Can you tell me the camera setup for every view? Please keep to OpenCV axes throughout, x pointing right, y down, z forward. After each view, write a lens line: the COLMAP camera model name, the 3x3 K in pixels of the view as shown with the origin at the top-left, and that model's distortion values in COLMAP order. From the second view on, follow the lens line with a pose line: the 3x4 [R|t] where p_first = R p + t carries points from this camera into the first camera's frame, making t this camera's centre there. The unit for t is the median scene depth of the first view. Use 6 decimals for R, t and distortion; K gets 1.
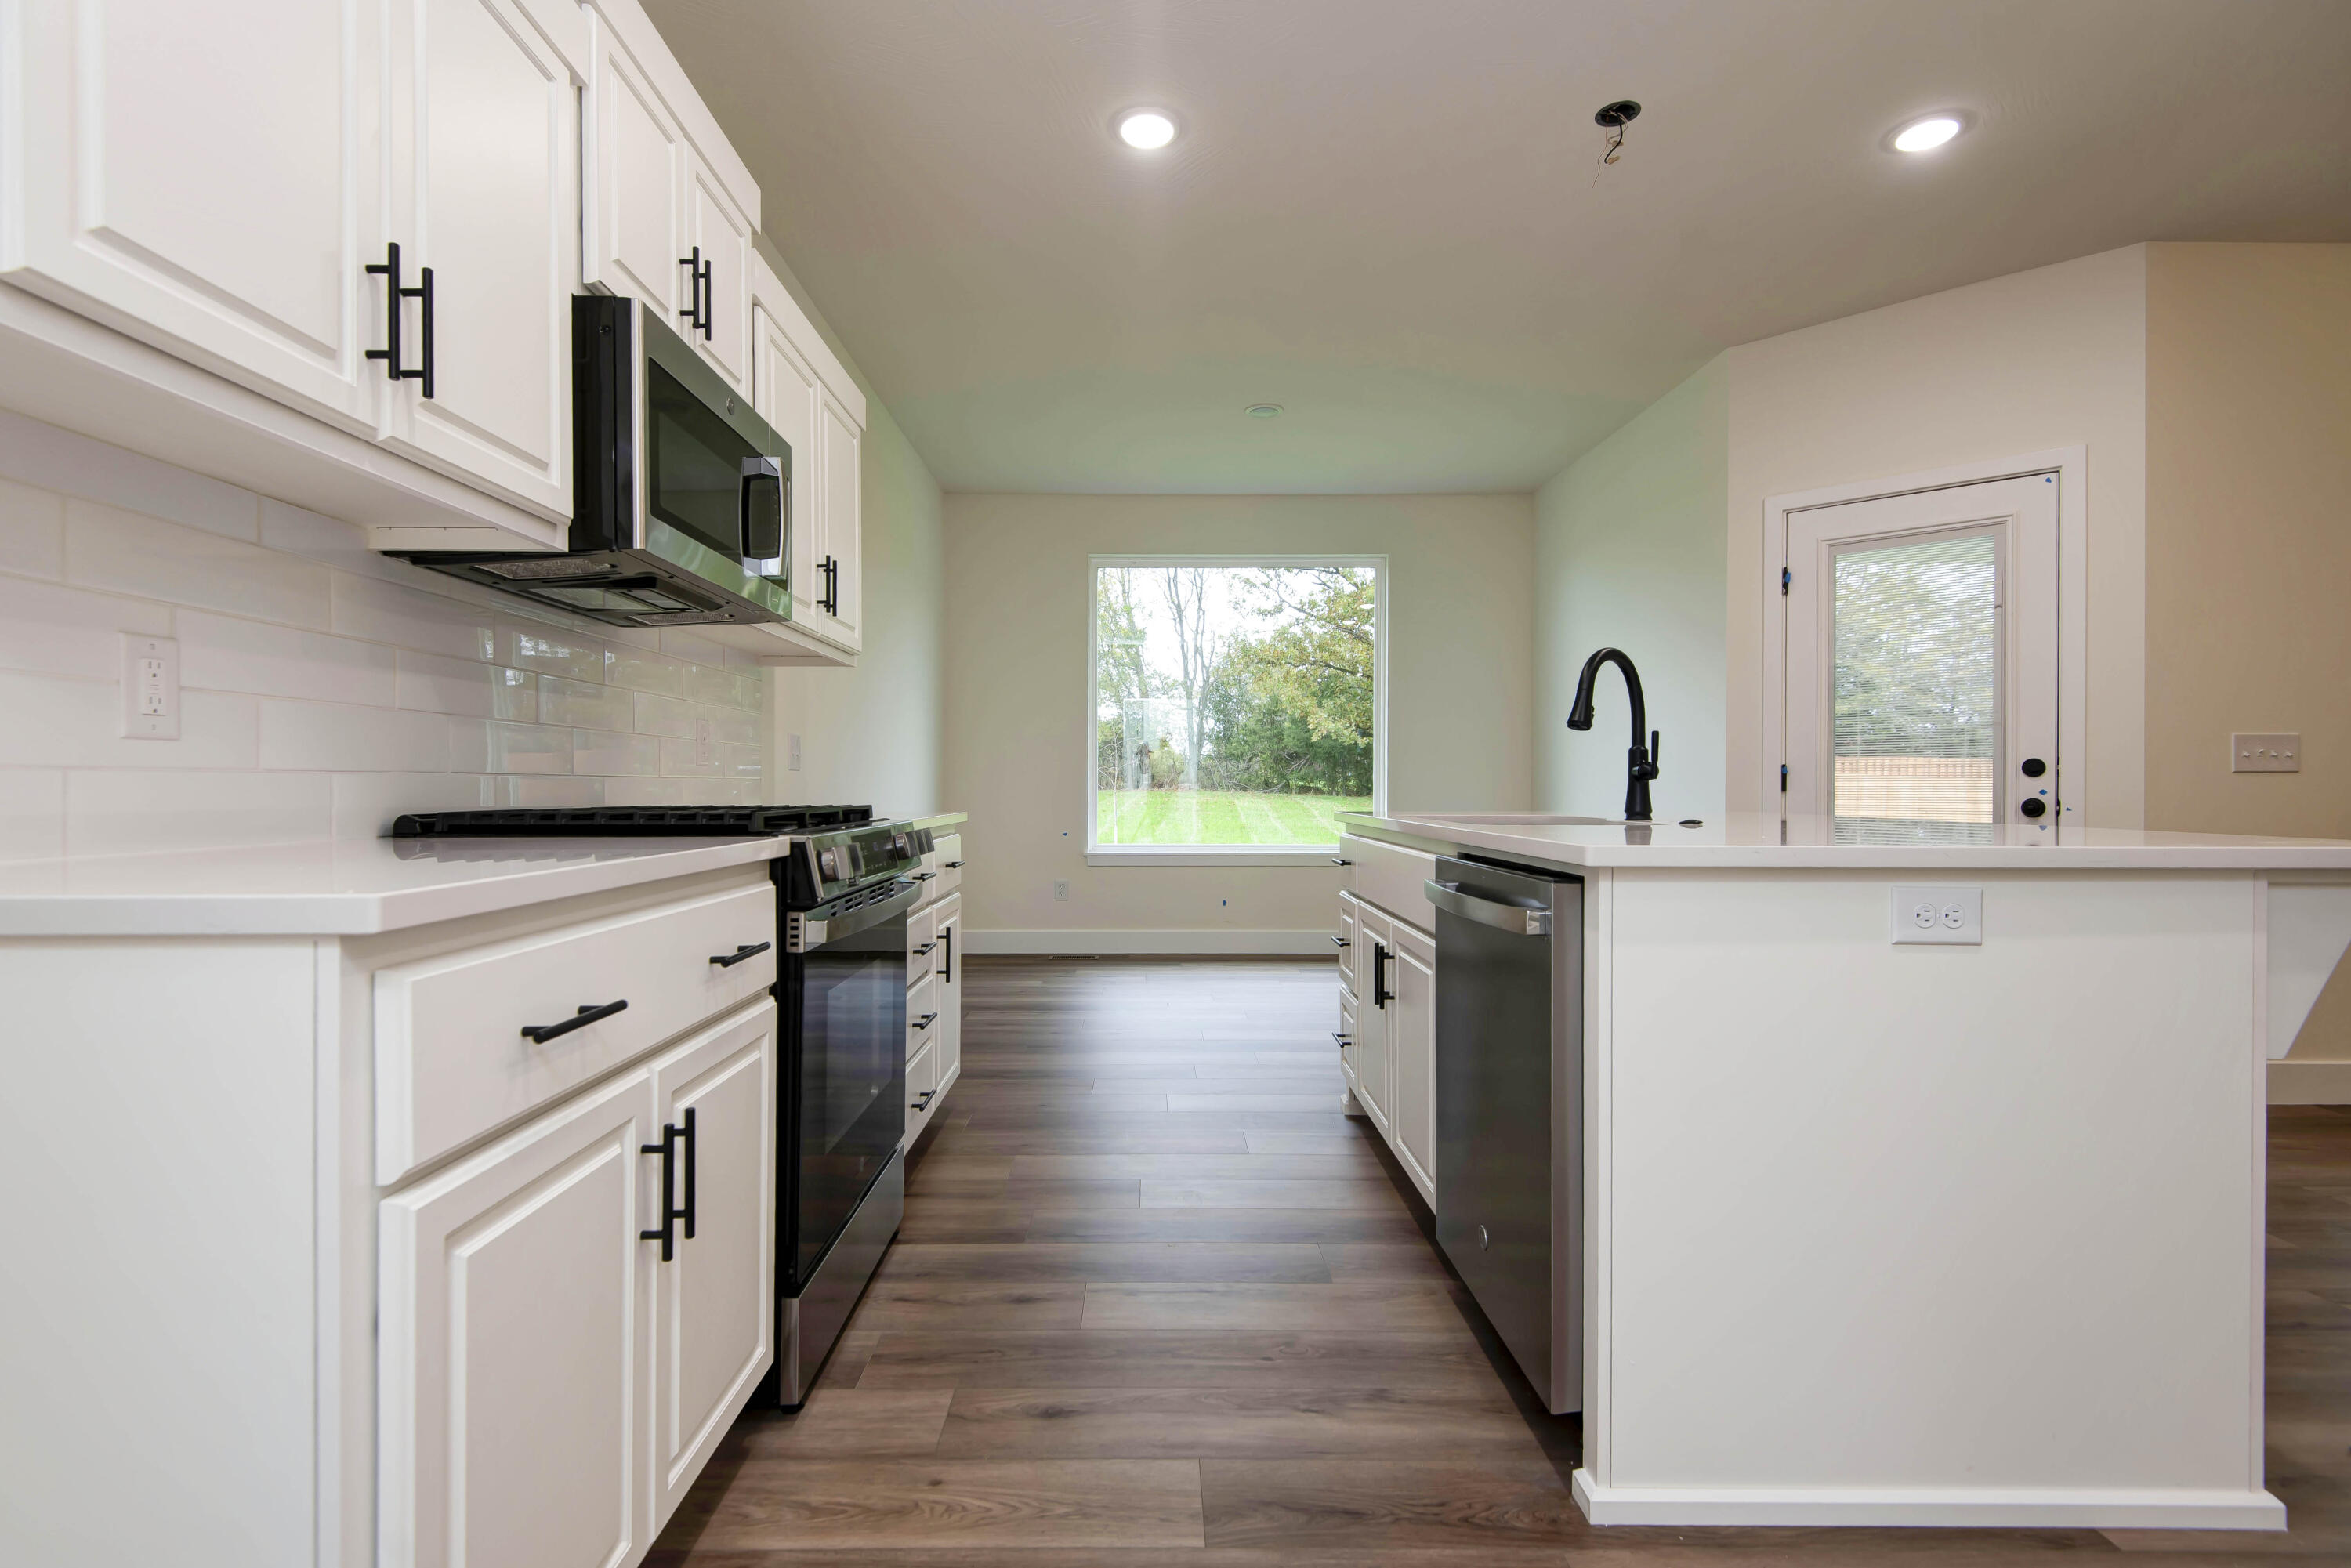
lens RADIAL K [[1060.3, 0, 1175.5], [0, 1060.3, 784.0], [0, 0, 1]] dist [0.004348, 0.000344]
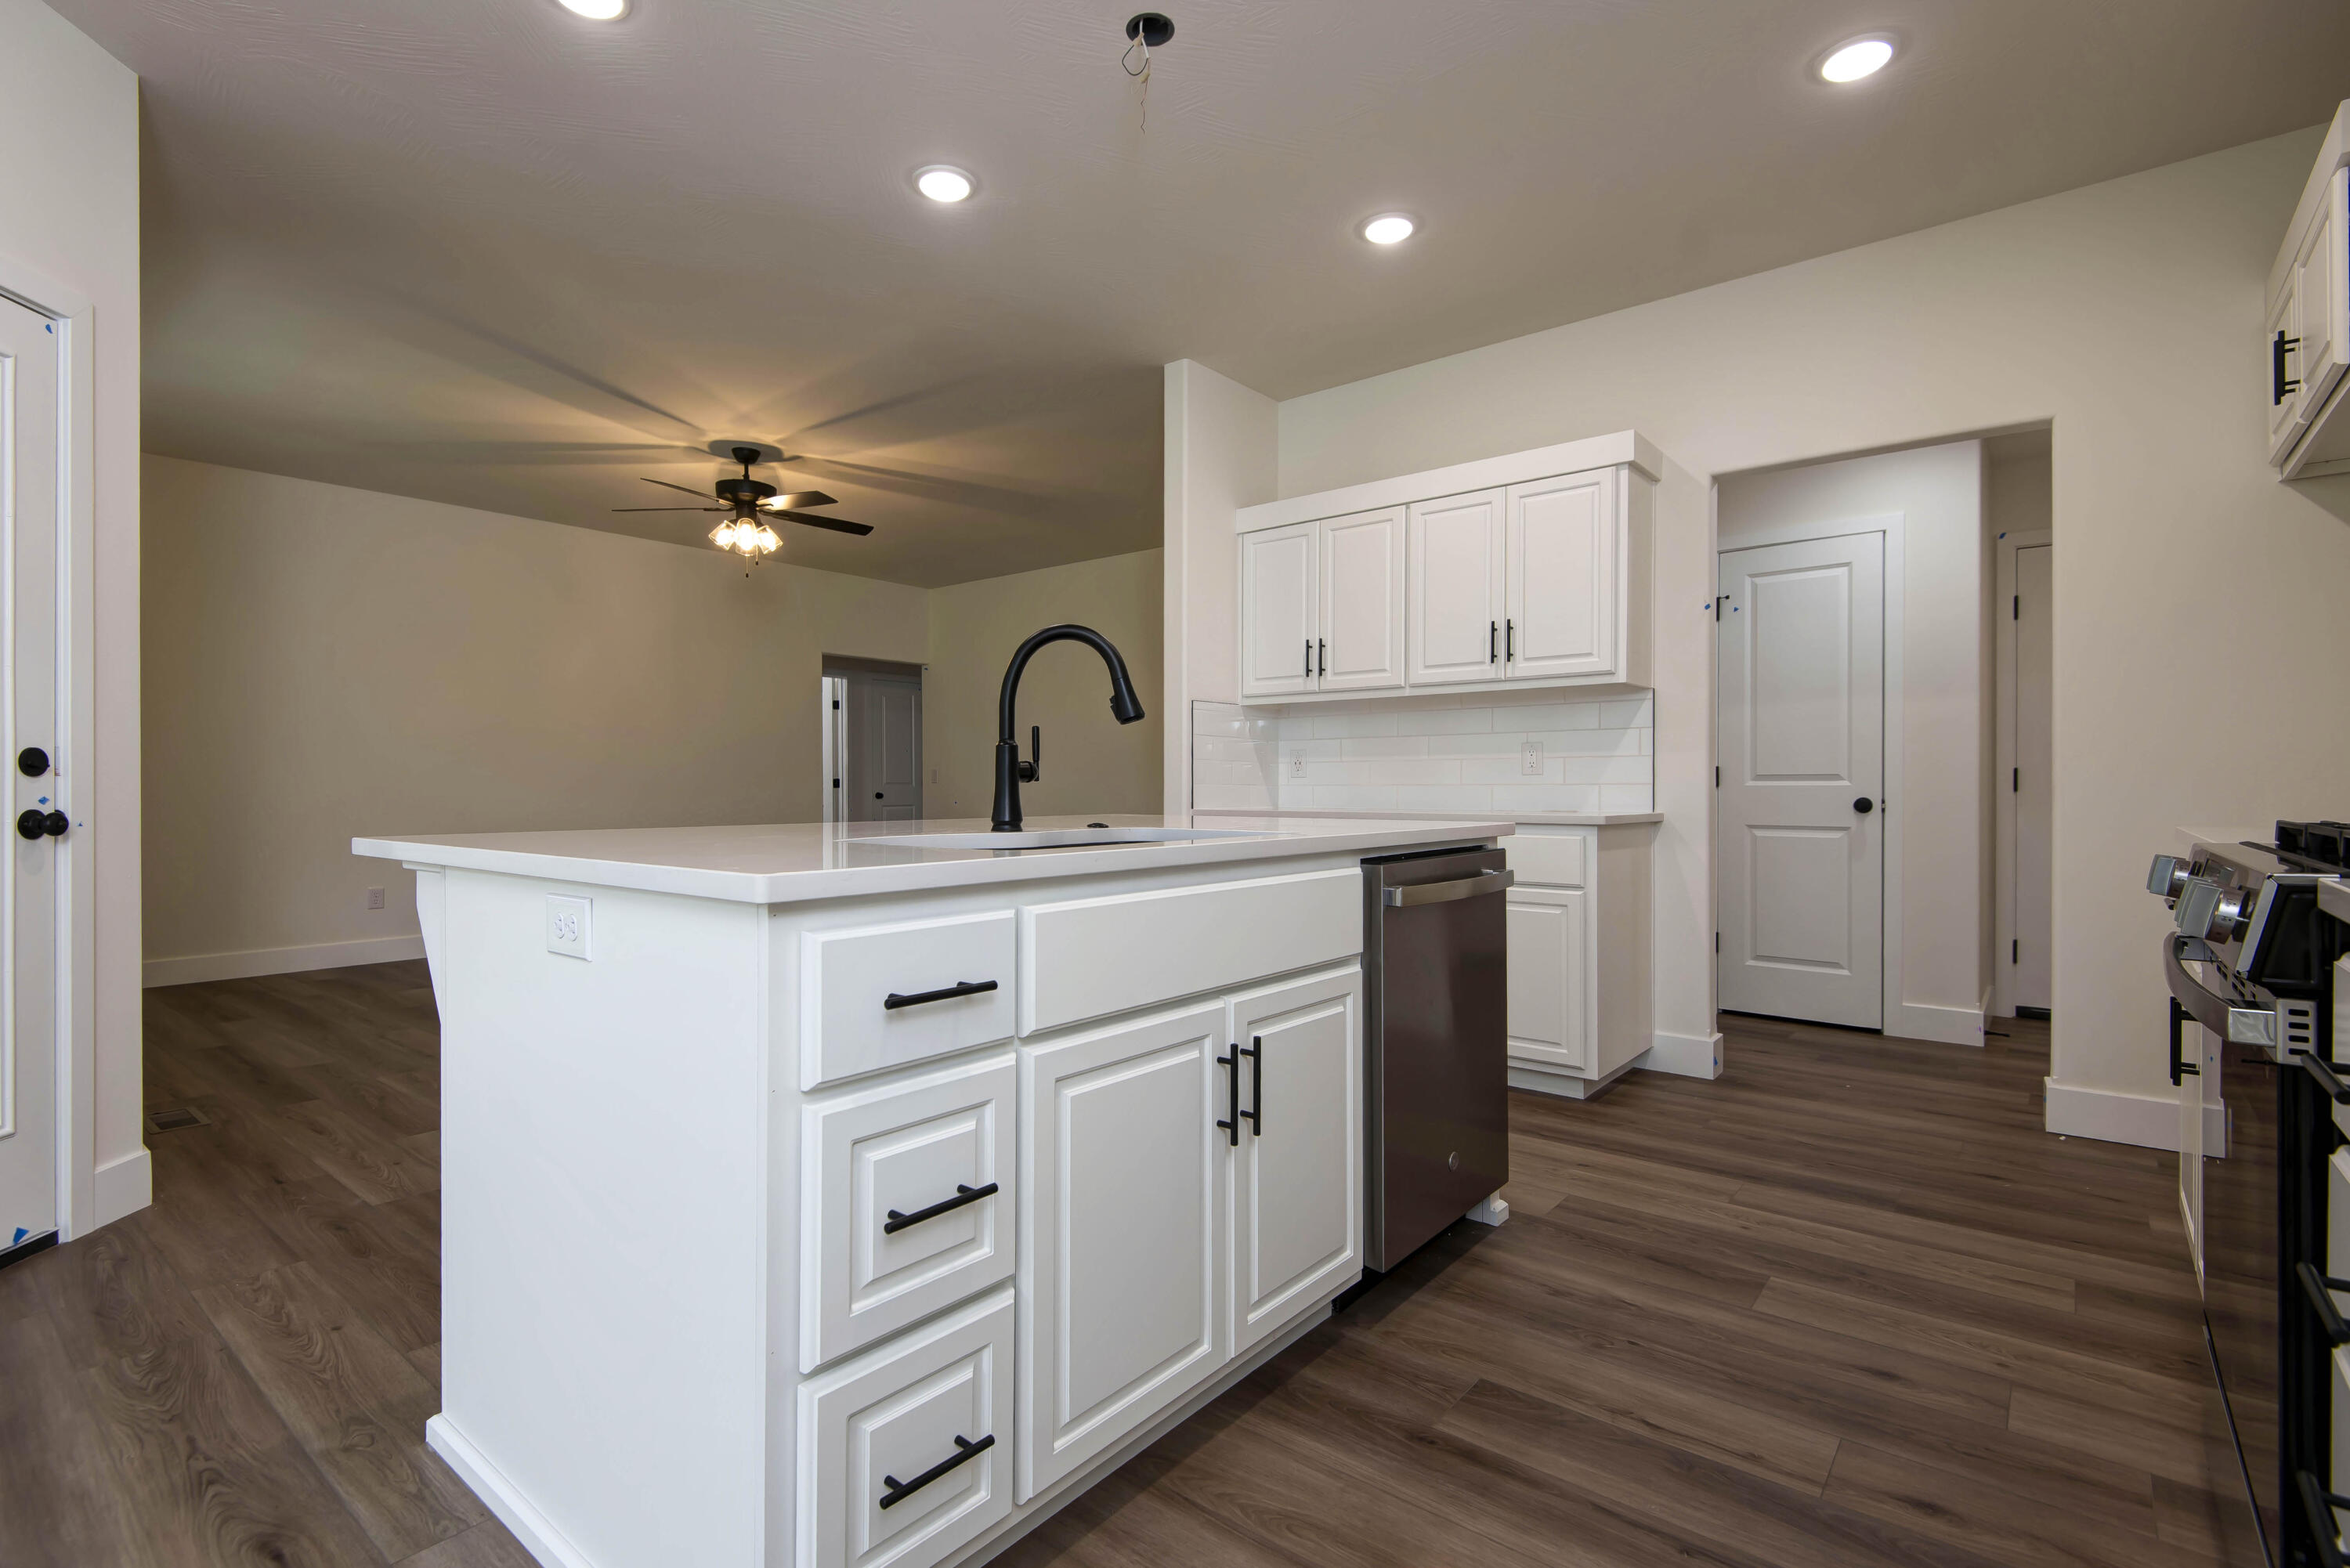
lens RADIAL K [[1059.8, 0, 1175.0], [0, 1059.8, 784.0], [0, 0, 1]] dist [0.004348, 0.000344]
pose [[-0.746812, 0.000427, 0.665035, -0.280136], [0.001436, 0.999998, 0.000970, -0.004650], [-0.665034, 0.001680, -0.746811, 2.157244]]
